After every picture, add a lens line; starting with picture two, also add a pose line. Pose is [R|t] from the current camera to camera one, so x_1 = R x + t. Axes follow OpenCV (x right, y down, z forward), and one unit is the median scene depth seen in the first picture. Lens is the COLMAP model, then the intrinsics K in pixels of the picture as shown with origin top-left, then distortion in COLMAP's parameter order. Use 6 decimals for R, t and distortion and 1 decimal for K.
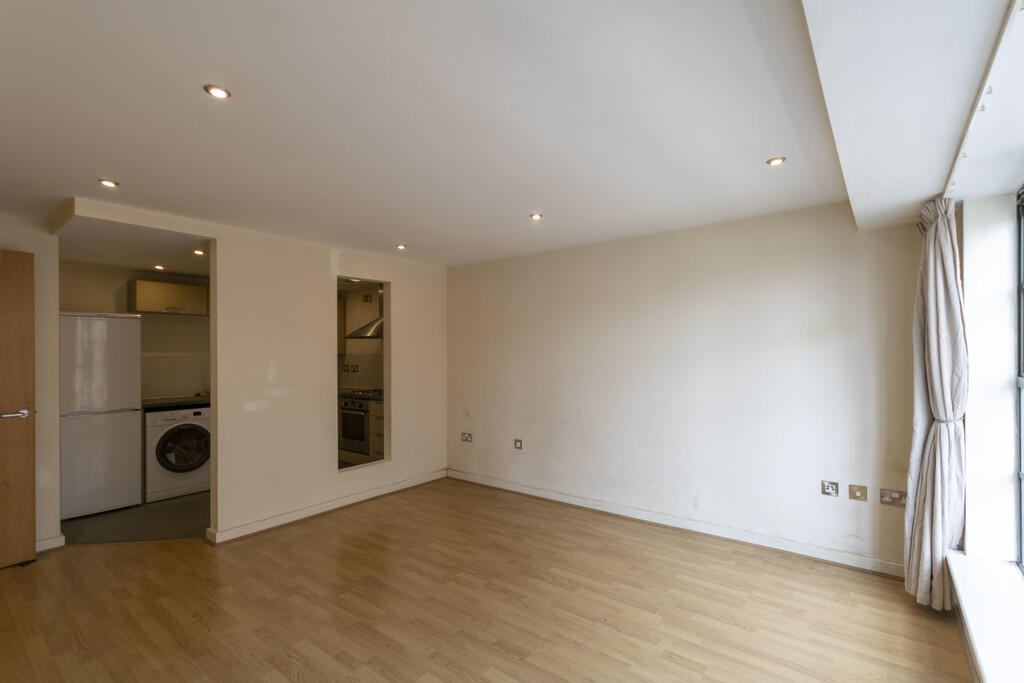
lens RADIAL K [[471.8, 0, 507.3], [0, 471.8, 351.6], [0, 0, 1]] dist [0.017399, -0.000140]
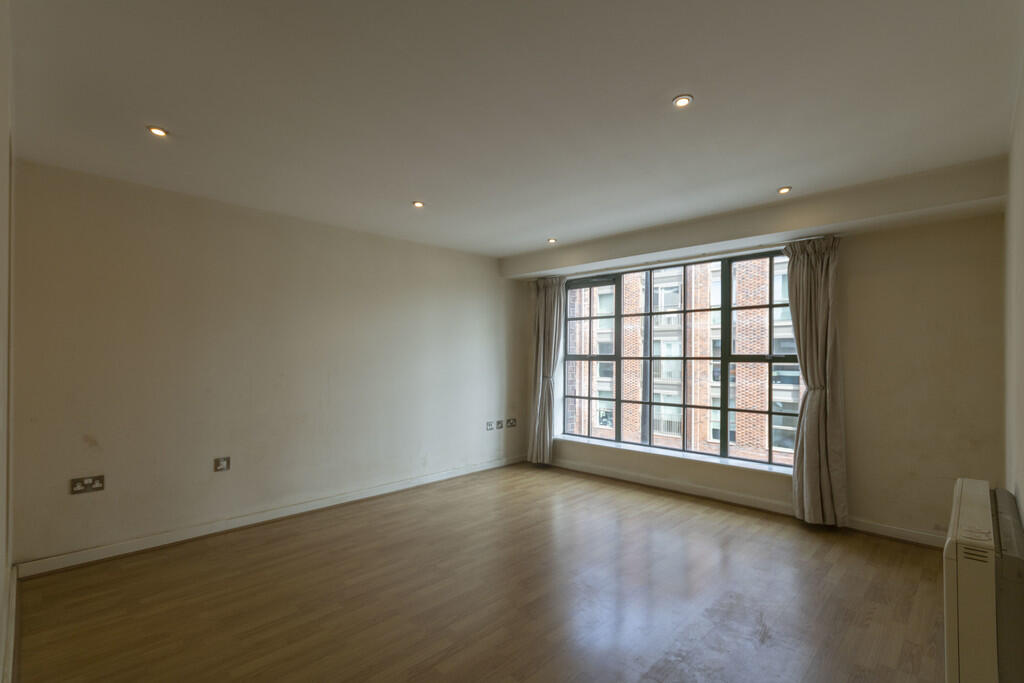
lens RADIAL K [[471.8, 0, 507.2], [0, 471.8, 342.2], [0, 0, 1]] dist [0.017399, -0.000140]
pose [[0.109152, 0.052708, 0.992627, -0.980123], [0.003539, 0.998566, -0.053413, 0.075014], [-0.994019, 0.009343, 0.108809, 0.724215]]
